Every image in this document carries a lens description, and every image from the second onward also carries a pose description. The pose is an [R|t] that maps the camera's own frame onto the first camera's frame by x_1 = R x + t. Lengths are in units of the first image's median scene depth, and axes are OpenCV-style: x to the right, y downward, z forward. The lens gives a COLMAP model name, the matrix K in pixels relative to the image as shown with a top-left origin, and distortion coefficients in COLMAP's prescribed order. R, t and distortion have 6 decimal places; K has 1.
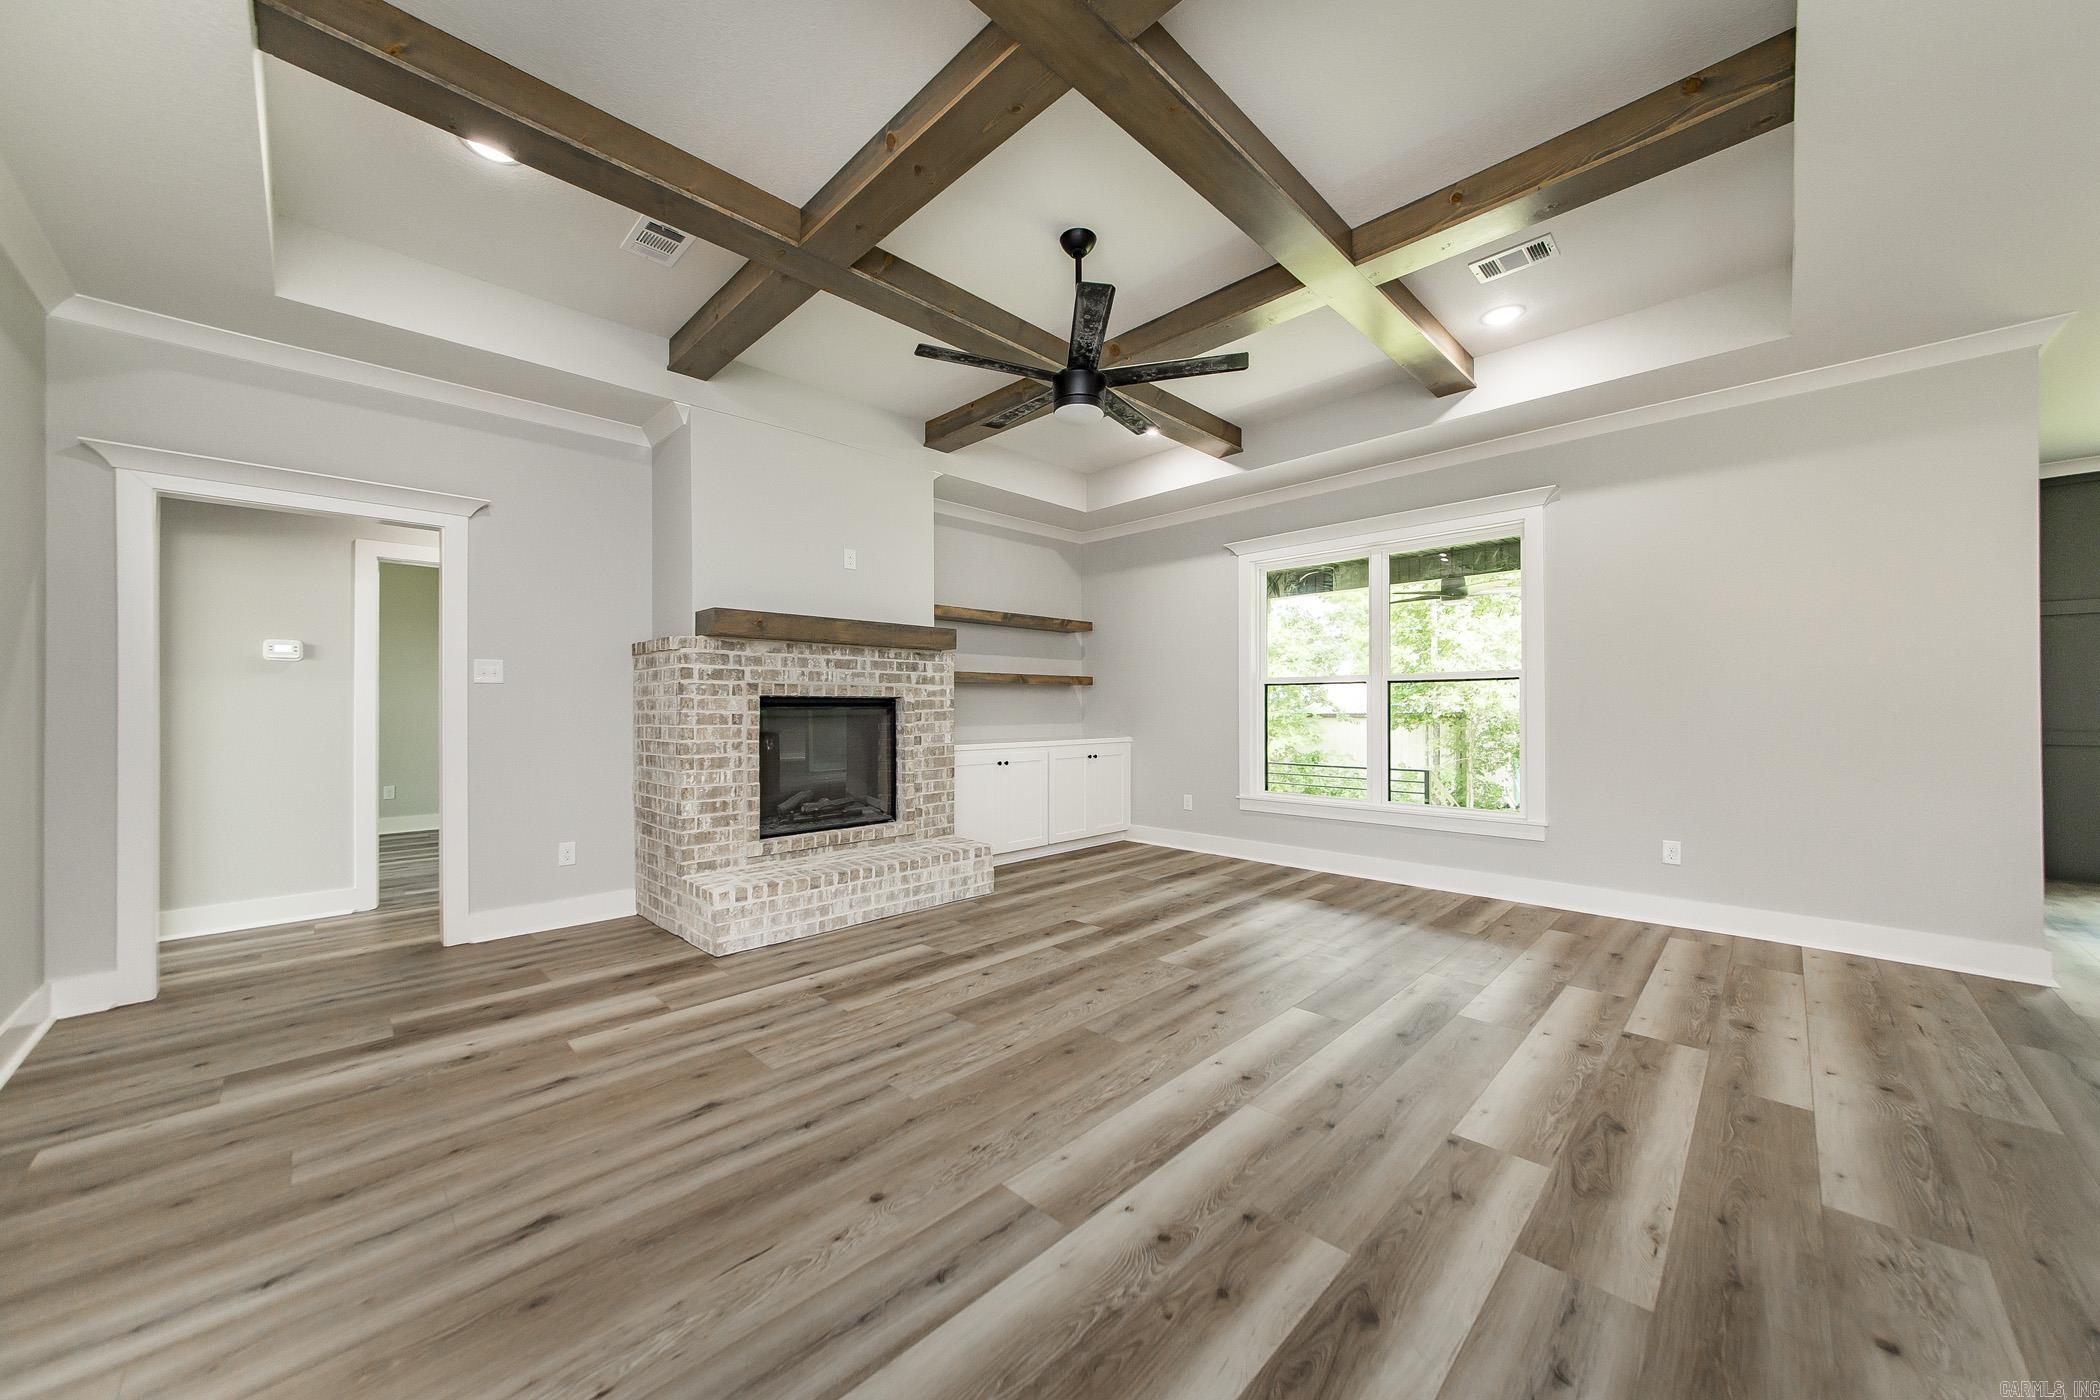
lens RADIAL K [[741.4, 0, 1048.0], [0, 741.4, 705.0], [0, 0, 1]] dist [-0.004966, 0.000050]
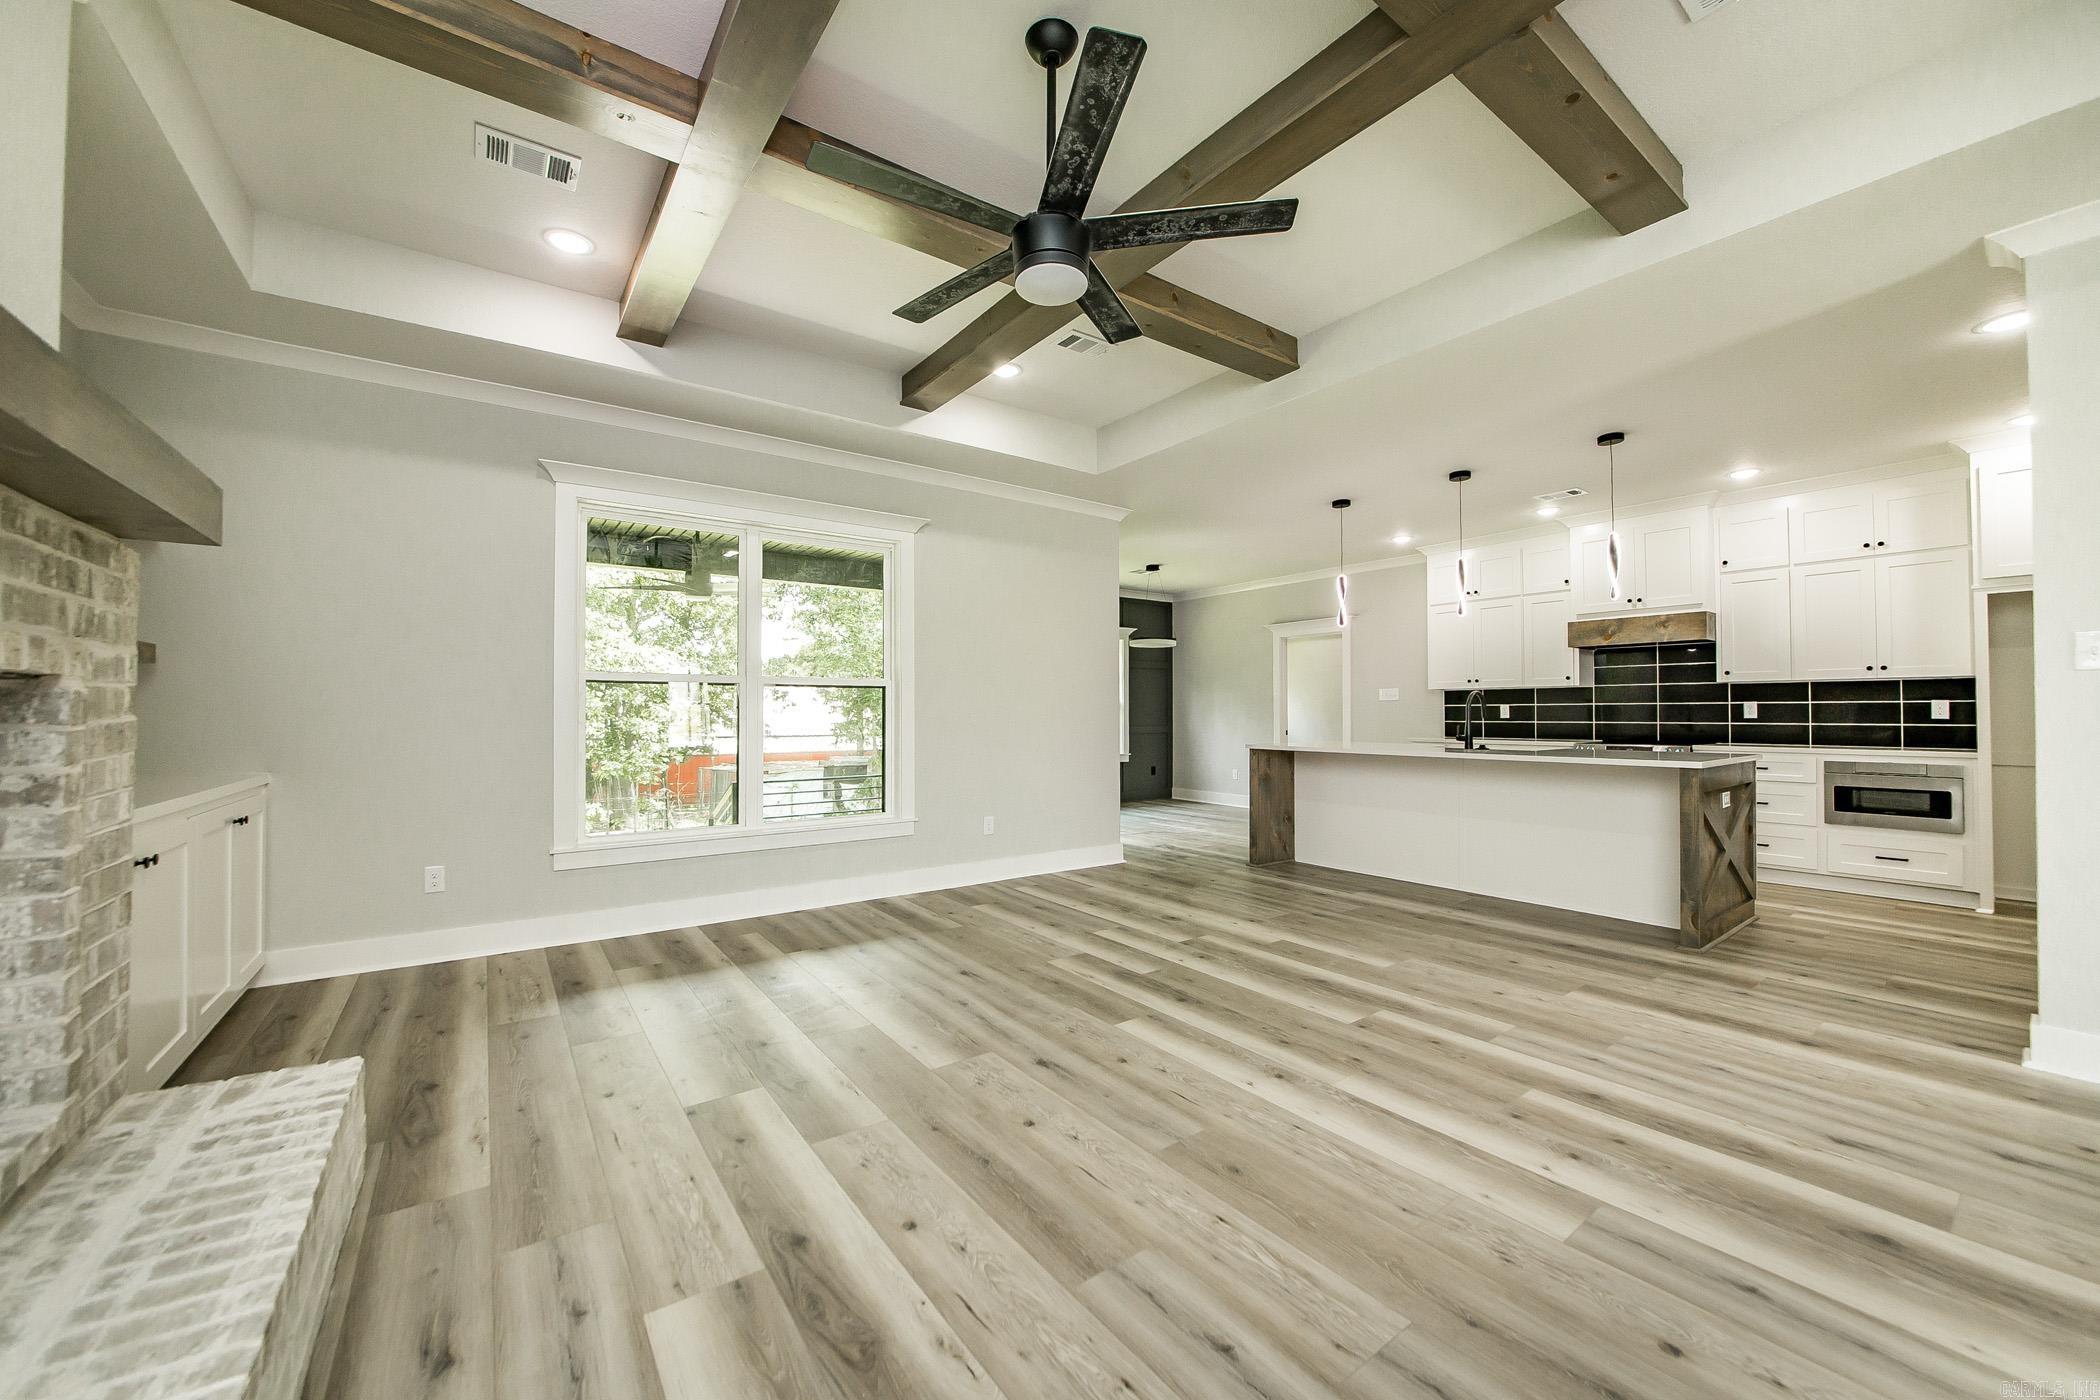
lens RADIAL K [[786.1, 0, 1043.6], [0, 786.1, 701.9], [0, 0, 1]] dist [-0.021302, 0.000214]
pose [[0.165567, 0.016623, 0.986058, -0.498976], [-0.003135, 0.999862, -0.016330, 0.003642], [-0.986194, -0.000387, 0.165597, 0.665215]]
